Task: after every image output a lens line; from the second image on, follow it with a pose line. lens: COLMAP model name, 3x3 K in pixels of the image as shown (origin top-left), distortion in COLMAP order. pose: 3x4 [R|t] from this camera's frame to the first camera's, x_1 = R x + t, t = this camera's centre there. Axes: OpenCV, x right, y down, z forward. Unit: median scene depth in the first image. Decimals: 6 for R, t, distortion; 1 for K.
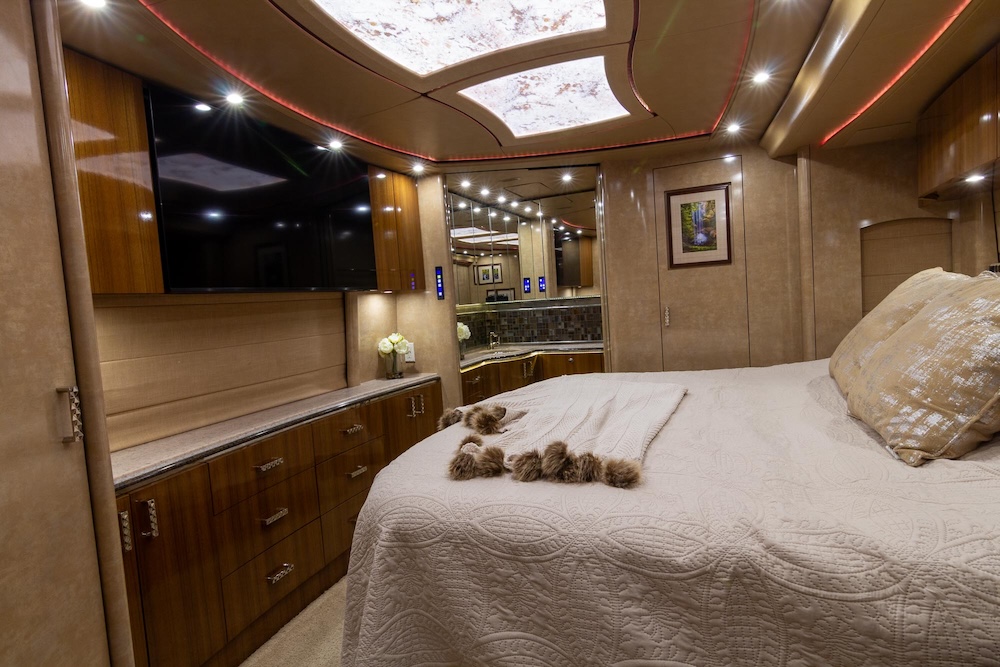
lens RADIAL K [[508.6, 0, 499.9], [0, 508.6, 329.4], [0, 0, 1]] dist [-0.003497, 0.003143]
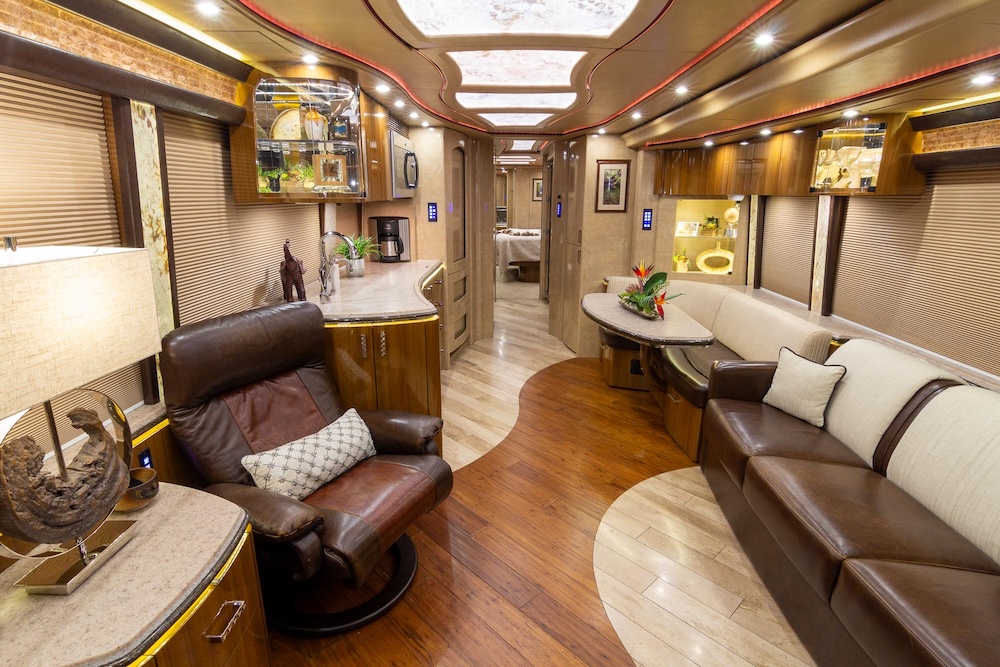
lens RADIAL K [[508.6, 0, 504.2], [0, 508.6, 335.3], [0, 0, 1]] dist [-0.003497, 0.003143]
pose [[0.927297, -0.028943, 0.373207, -1.208939], [-0.046688, 0.980278, 0.192028, 0.126850], [-0.371404, -0.195491, 0.907657, -2.344038]]
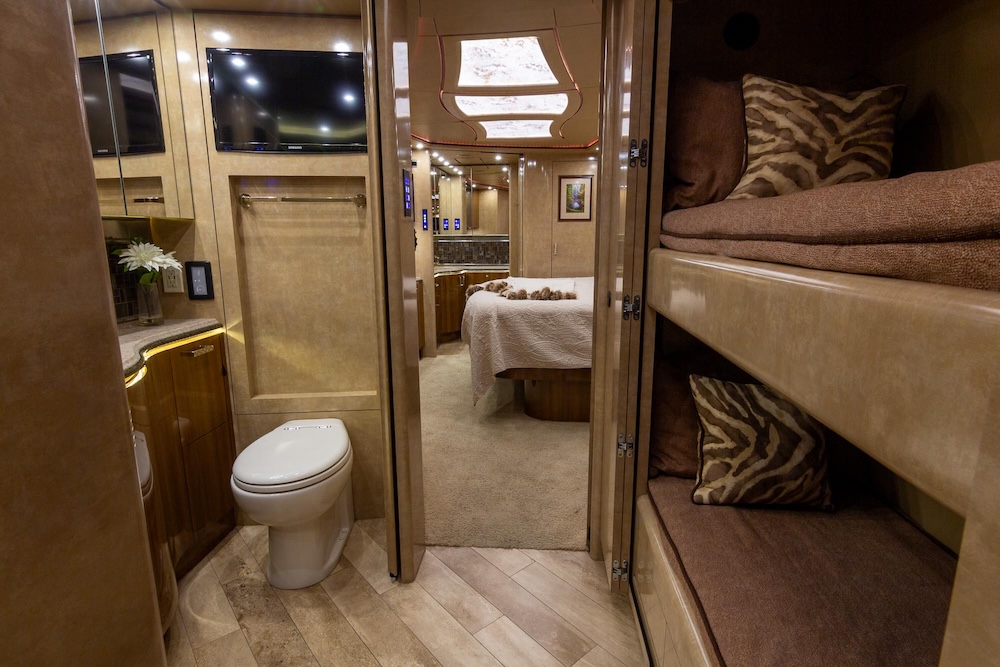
lens RADIAL K [[508.6, 0, 504.8], [0, 508.6, 333.0], [0, 0, 1]] dist [-0.003497, 0.003143]
pose [[0.944522, 0.001437, 0.328444, -0.417976], [-0.041040, 0.992670, 0.113676, 0.071030], [-0.325873, -0.120849, 0.937658, -0.630095]]
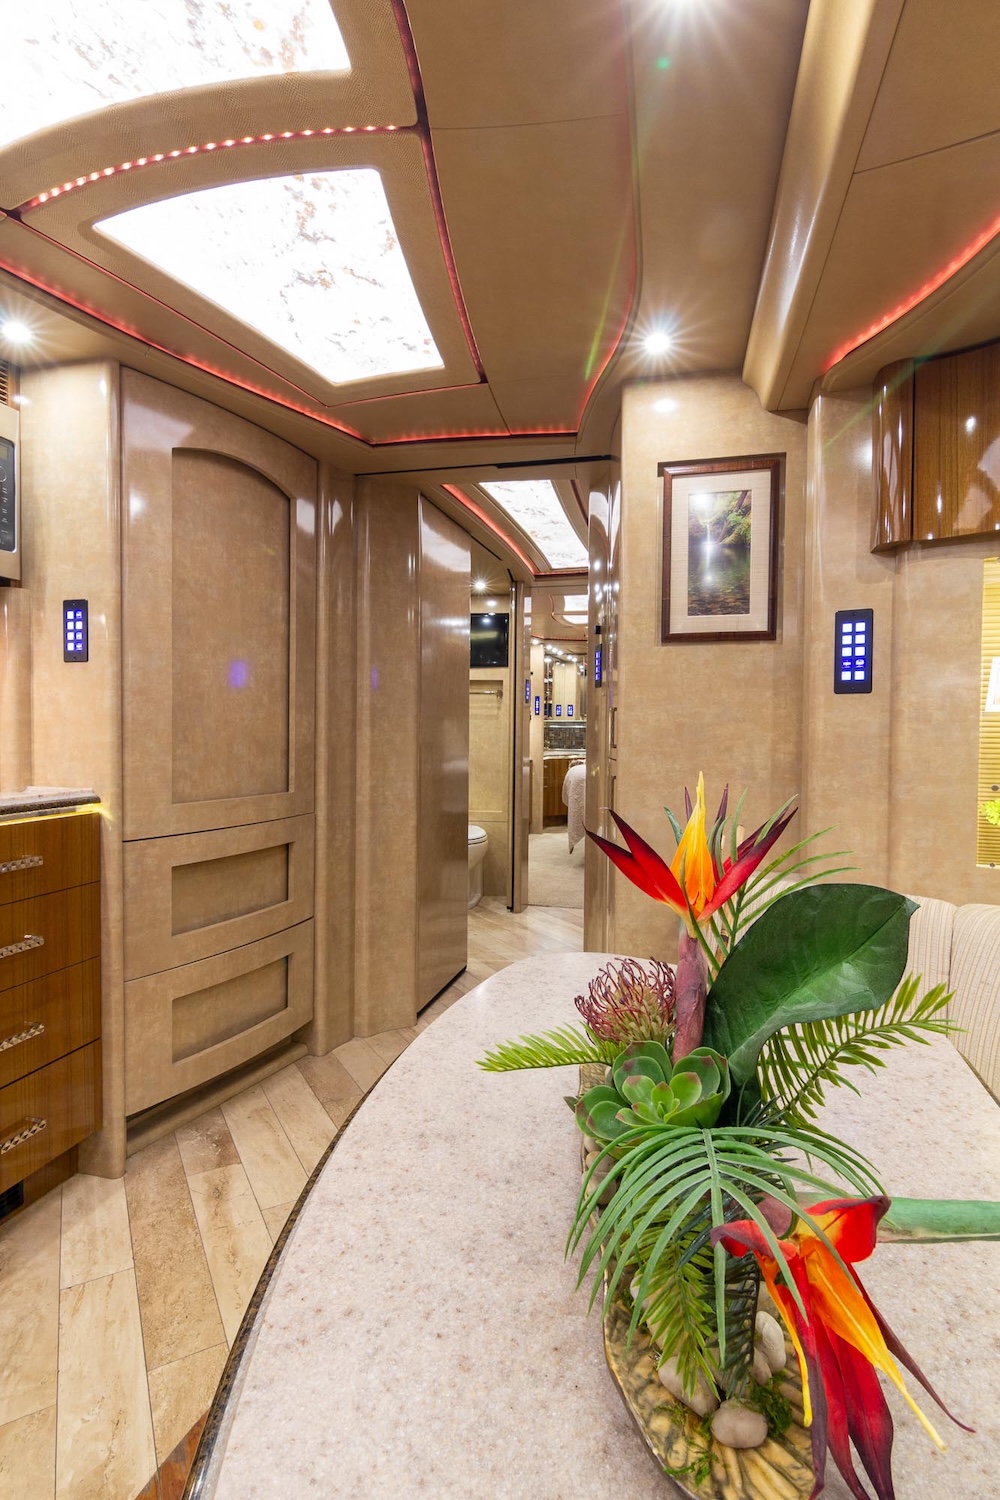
lens RADIAL K [[762.9, 0, 499.5], [0, 762.9, 746.8], [0, 0, 1]] dist [-0.003497, 0.003143]
pose [[0.988950, 0.074225, 0.128327, -0.589232], [-0.069533, 0.996750, -0.040667, 0.170066], [-0.130928, 0.031295, 0.990898, -1.612426]]
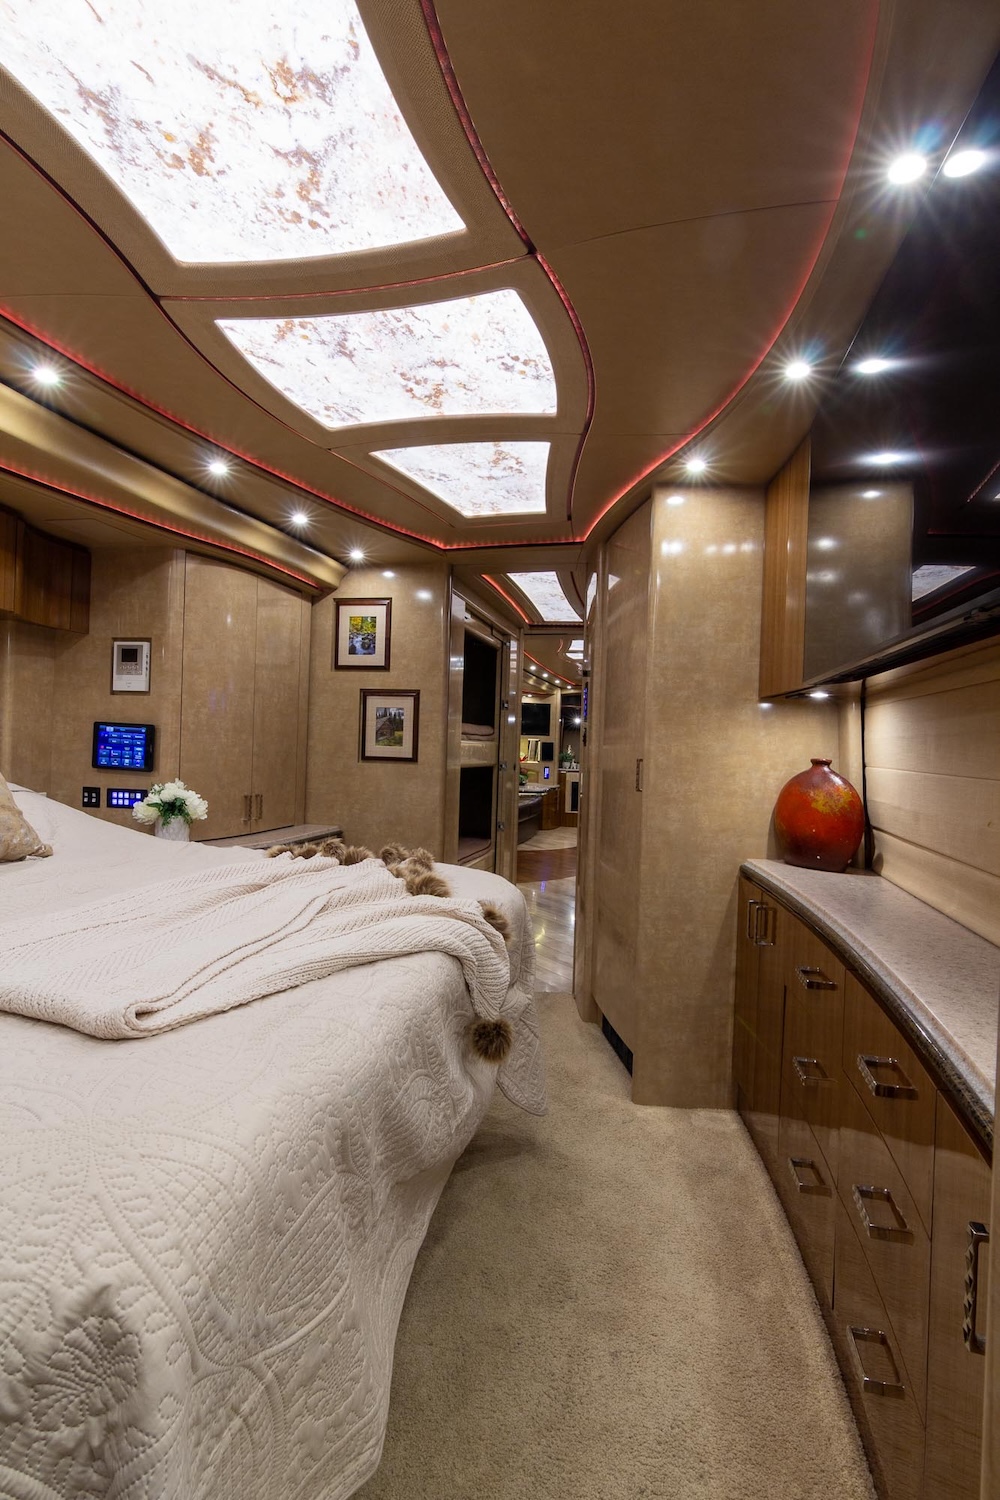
lens RADIAL K [[762.9, 0, 498.1], [0, 762.9, 751.0], [0, 0, 1]] dist [-0.003497, 0.003143]
pose [[-0.984507, 0.040707, -0.170555, 0.014365], [0.028661, 0.996956, 0.072504, -0.038553], [0.172987, 0.066492, -0.982677, 1.145178]]
